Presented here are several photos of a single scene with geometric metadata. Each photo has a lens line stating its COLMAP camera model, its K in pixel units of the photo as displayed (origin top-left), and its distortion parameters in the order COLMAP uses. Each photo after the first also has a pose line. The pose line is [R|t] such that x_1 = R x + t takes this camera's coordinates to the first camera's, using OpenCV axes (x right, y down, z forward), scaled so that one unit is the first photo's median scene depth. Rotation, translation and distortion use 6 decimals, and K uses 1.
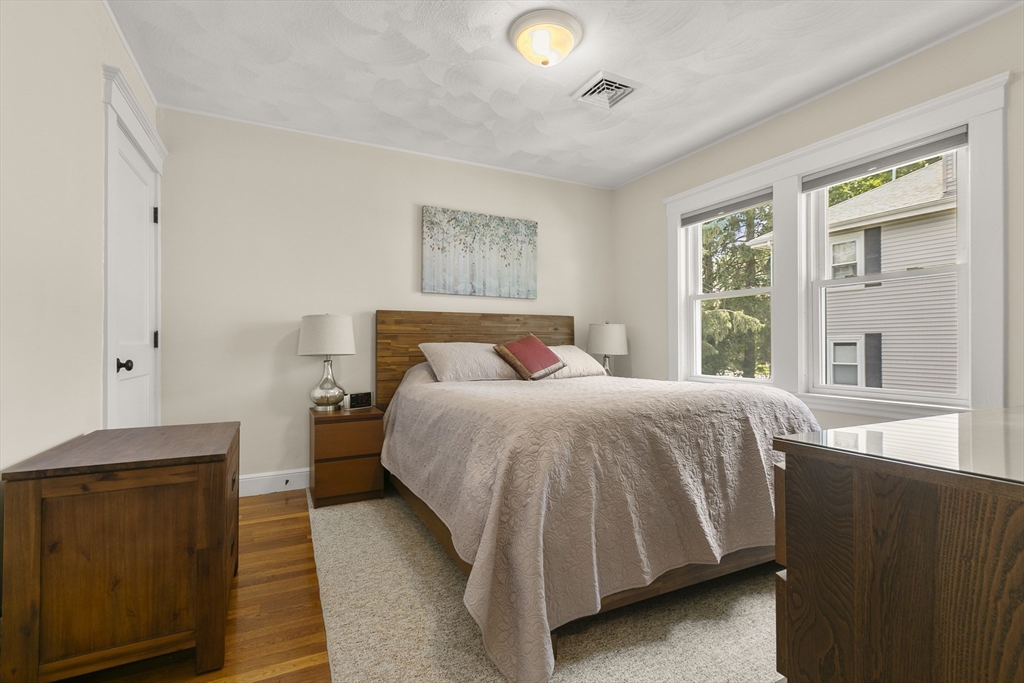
lens RADIAL K [[465.6, 0, 512.0], [0, 465.6, 341.5], [0, 0, 1]] dist [0.013220, -0.000034]
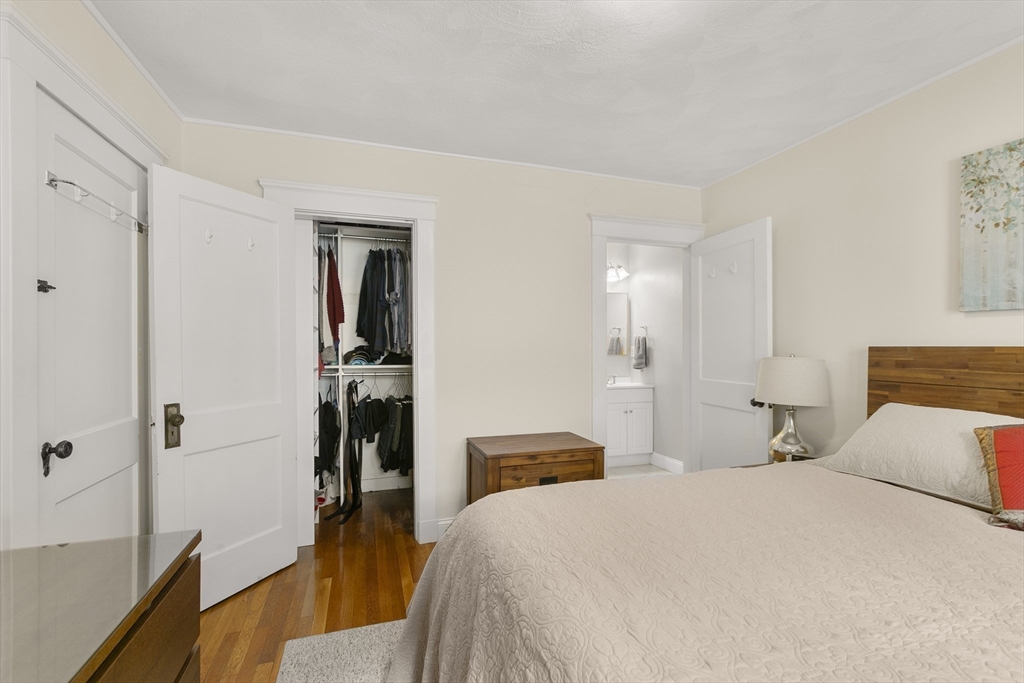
lens RADIAL K [[465.6, 0, 512.0], [0, 465.6, 341.5], [0, 0, 1]] dist [0.013220, -0.000034]
pose [[-0.153155, -0.010351, -0.988148, 0.454032], [0.004738, 0.999926, -0.011209, -0.066040], [0.988191, -0.006398, -0.153095, 0.548634]]
